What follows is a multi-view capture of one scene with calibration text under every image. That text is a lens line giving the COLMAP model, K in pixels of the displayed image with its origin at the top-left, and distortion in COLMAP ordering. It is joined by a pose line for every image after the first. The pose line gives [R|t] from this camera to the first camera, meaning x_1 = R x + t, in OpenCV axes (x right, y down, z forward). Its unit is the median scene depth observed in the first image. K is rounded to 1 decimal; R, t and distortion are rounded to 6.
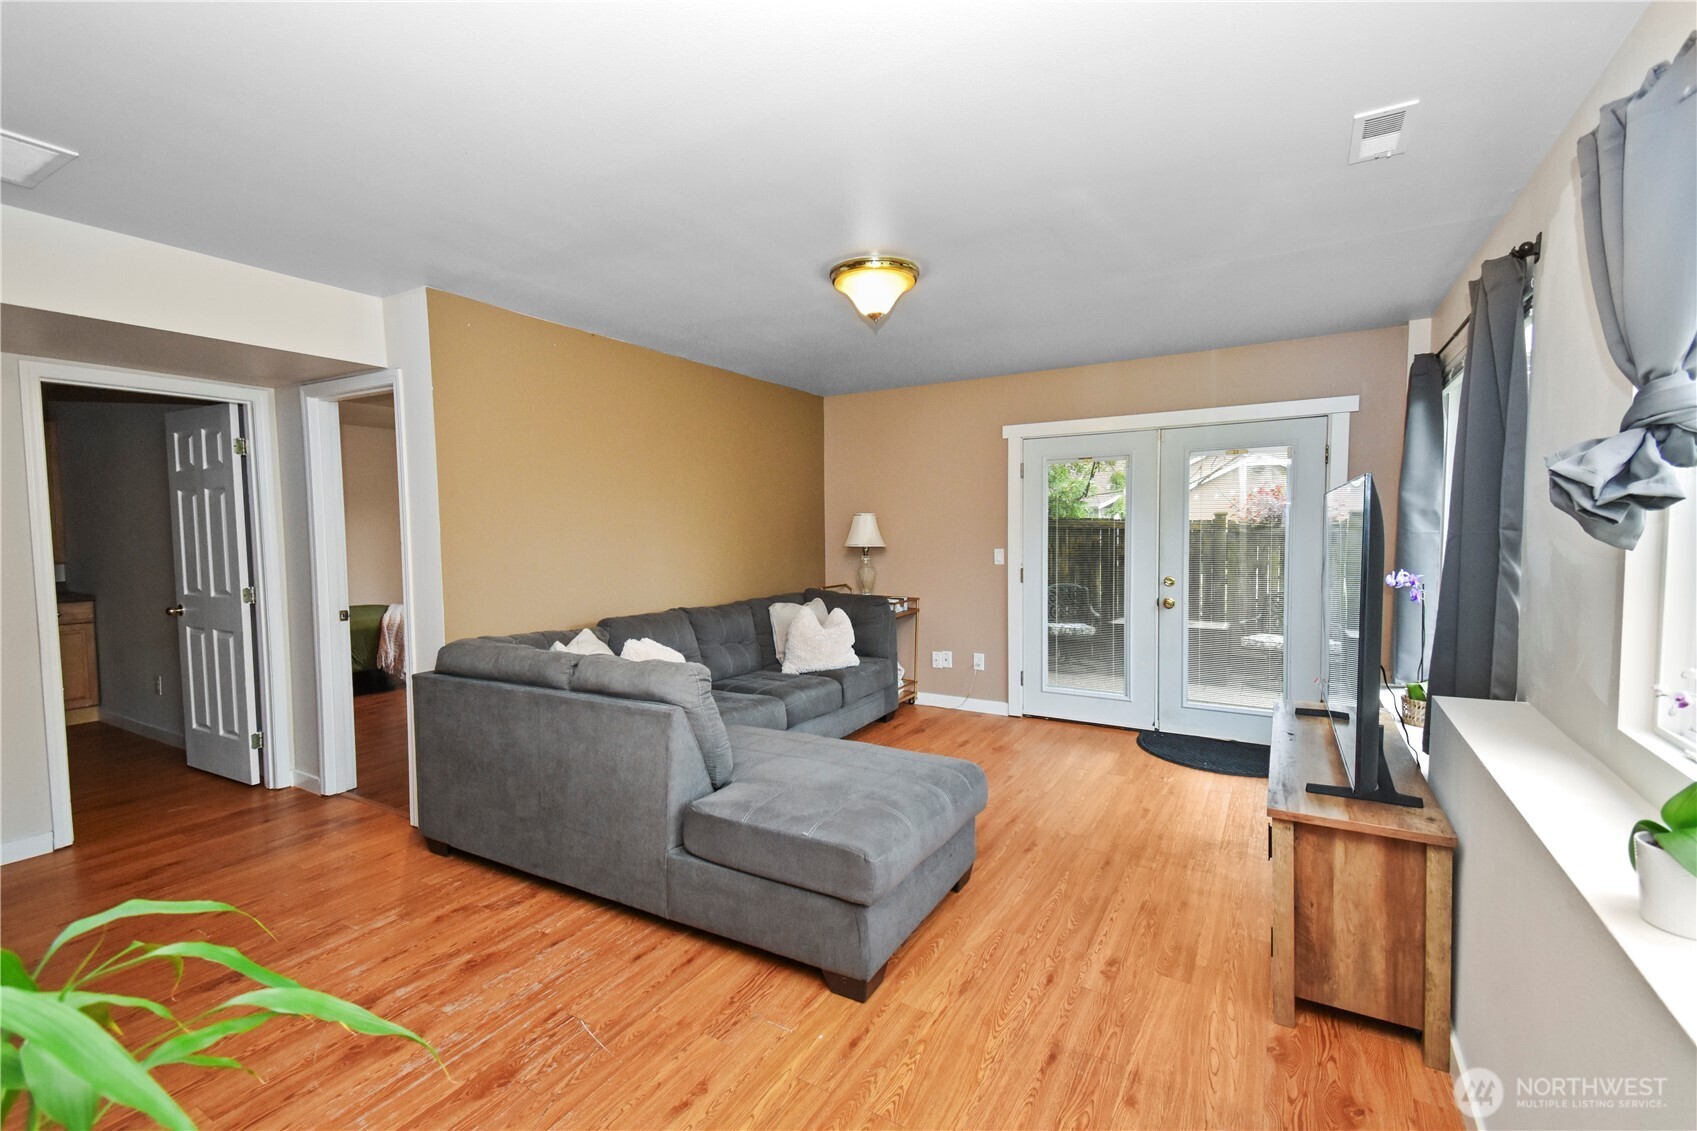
lens RADIAL K [[746.7, 0, 842.3], [0, 746.7, 565.1], [0, 0, 1]] dist [0.037492, -0.005751]
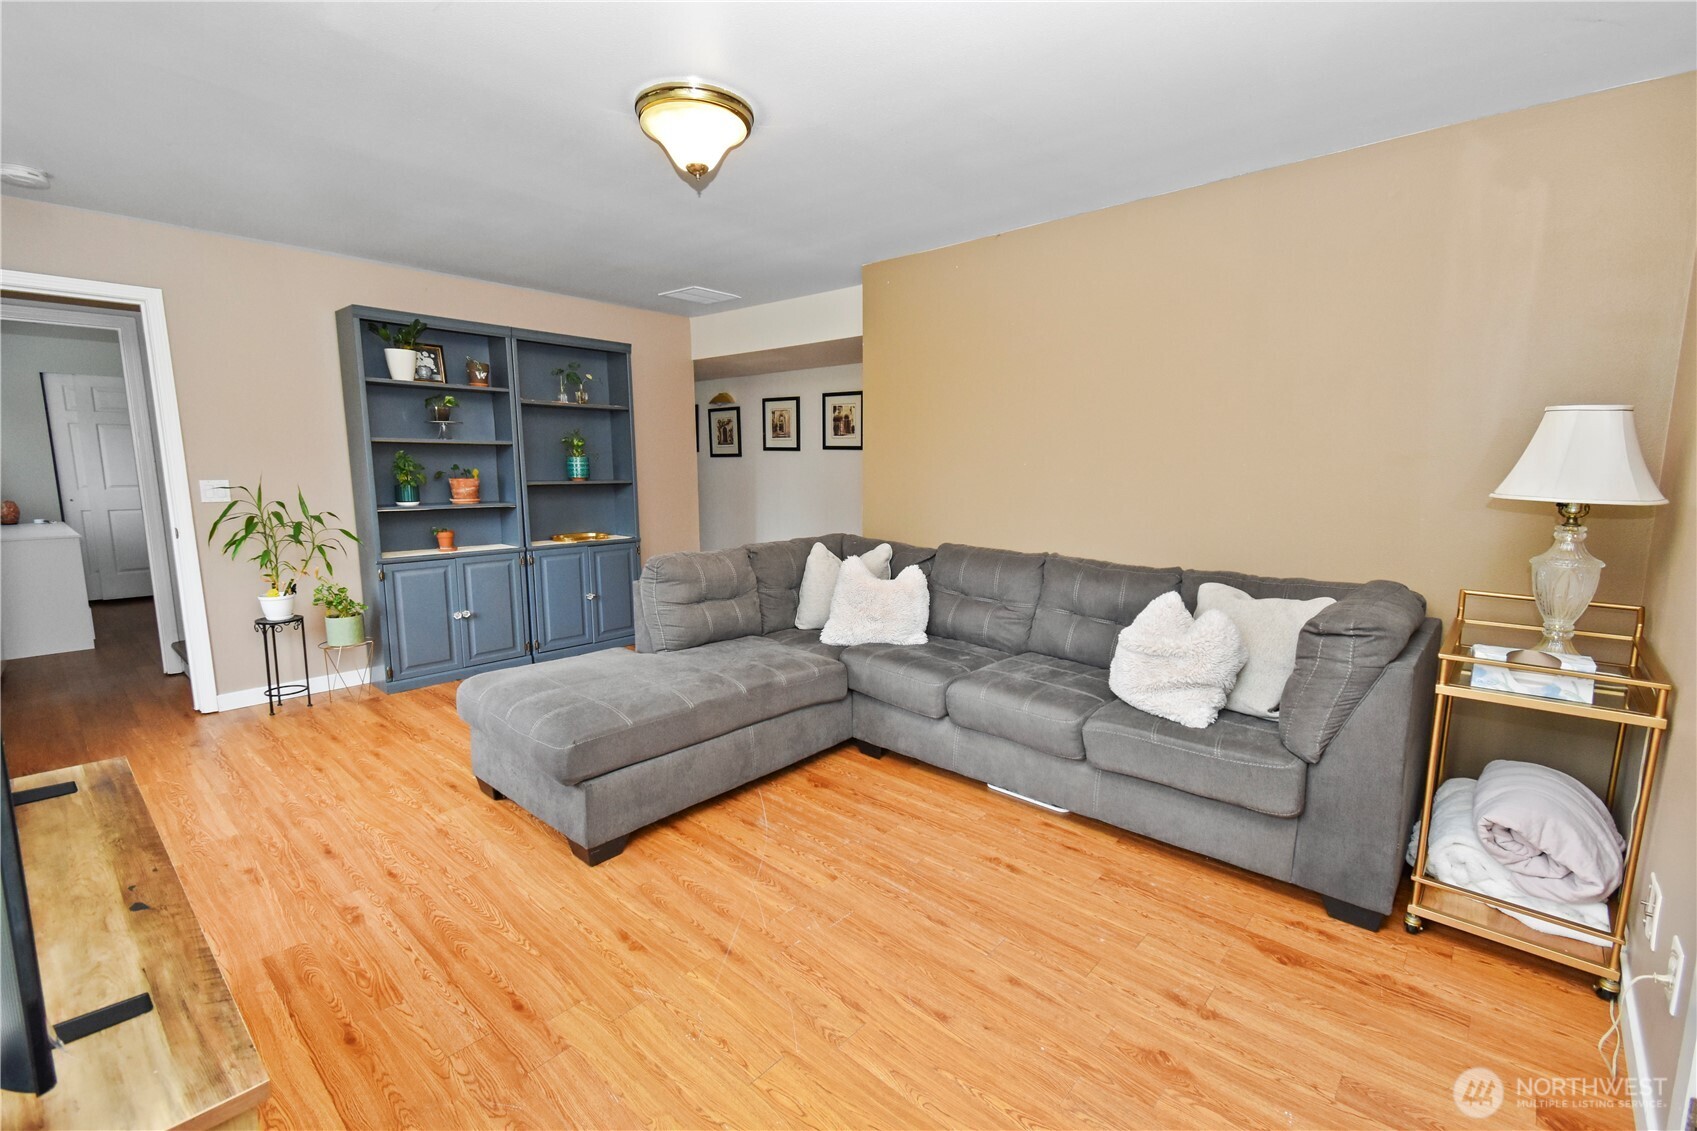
lens RADIAL K [[746.7, 0, 860.3], [0, 746.7, 566.3], [0, 0, 1]] dist [0.037492, -0.005751]
pose [[-0.196870, 0.148163, -0.969170, 0.949158], [-0.052051, 0.985542, 0.161239, -0.074477], [0.979047, 0.082190, -0.186311, 1.535094]]
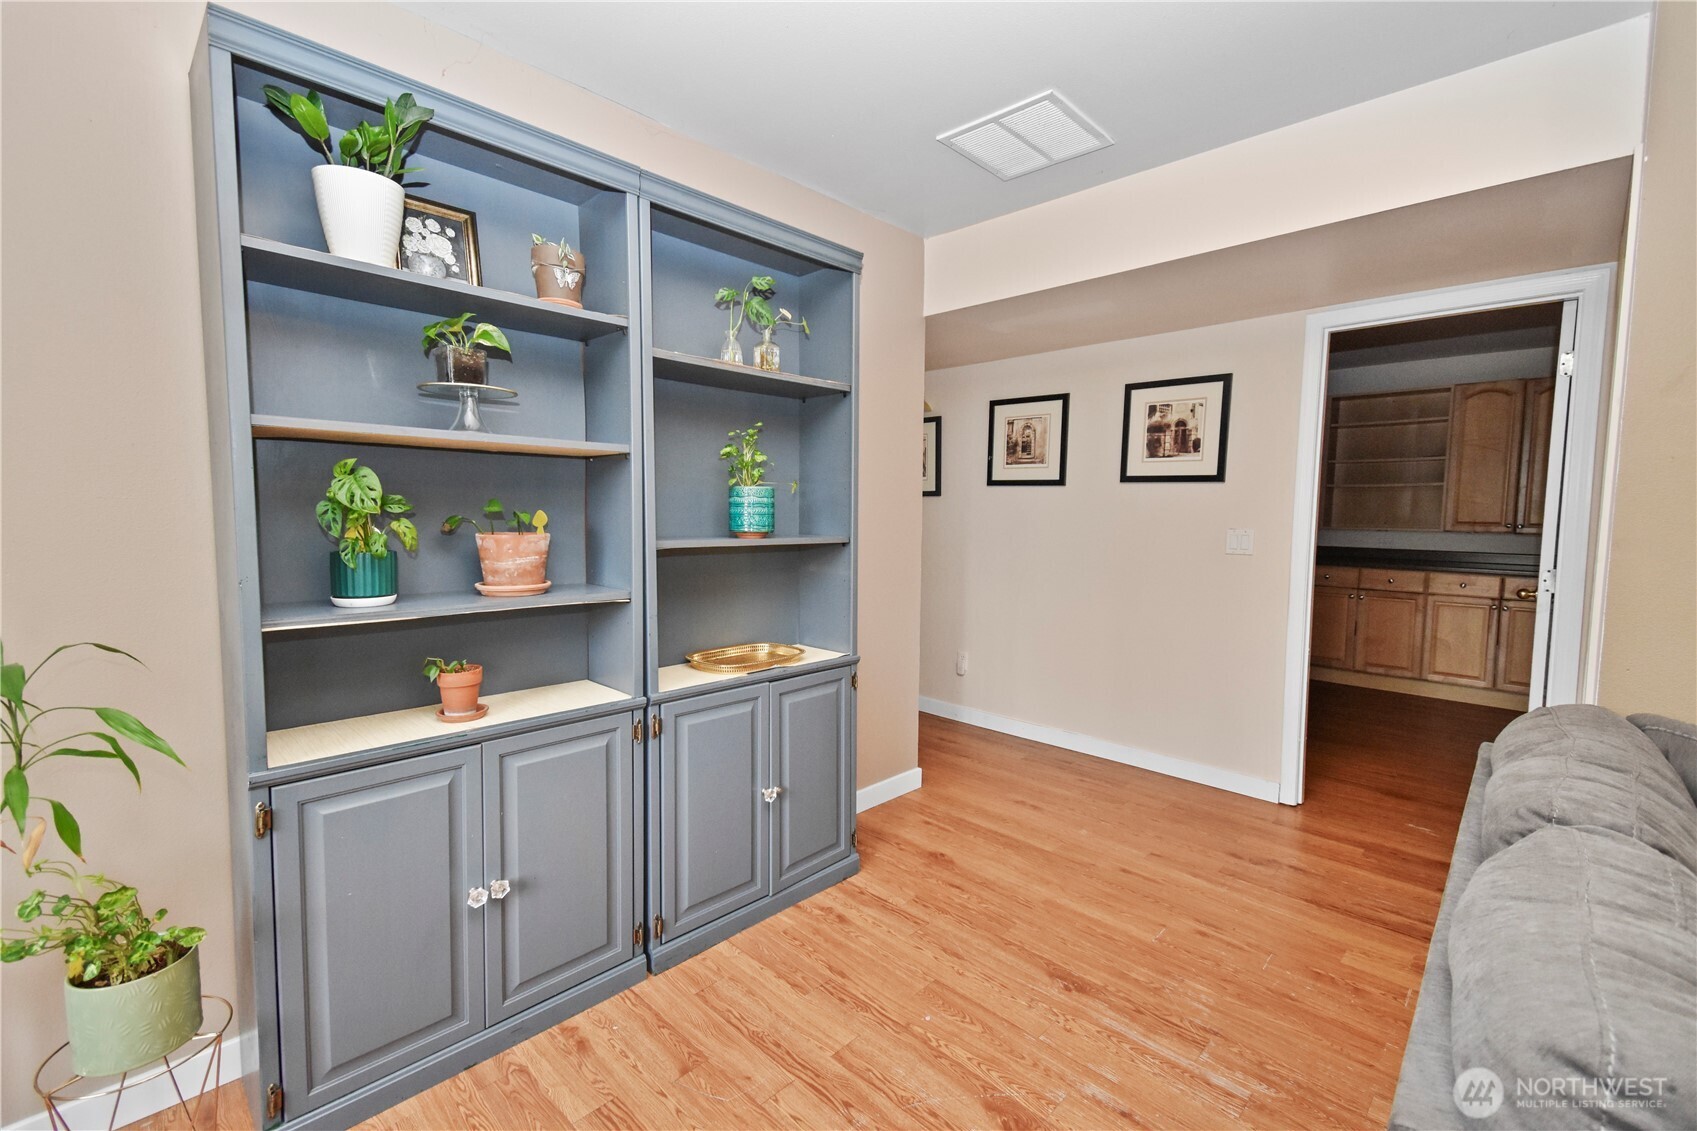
lens RADIAL K [[746.7, 0, 860.1], [0, 746.7, 562.1], [0, 0, 1]] dist [0.037492, -0.005751]
pose [[-0.229607, 0.079762, -0.970010, 0.054522], [-0.058738, 0.993684, 0.095612, -0.009500], [0.971509, 0.078930, -0.223472, 0.800786]]
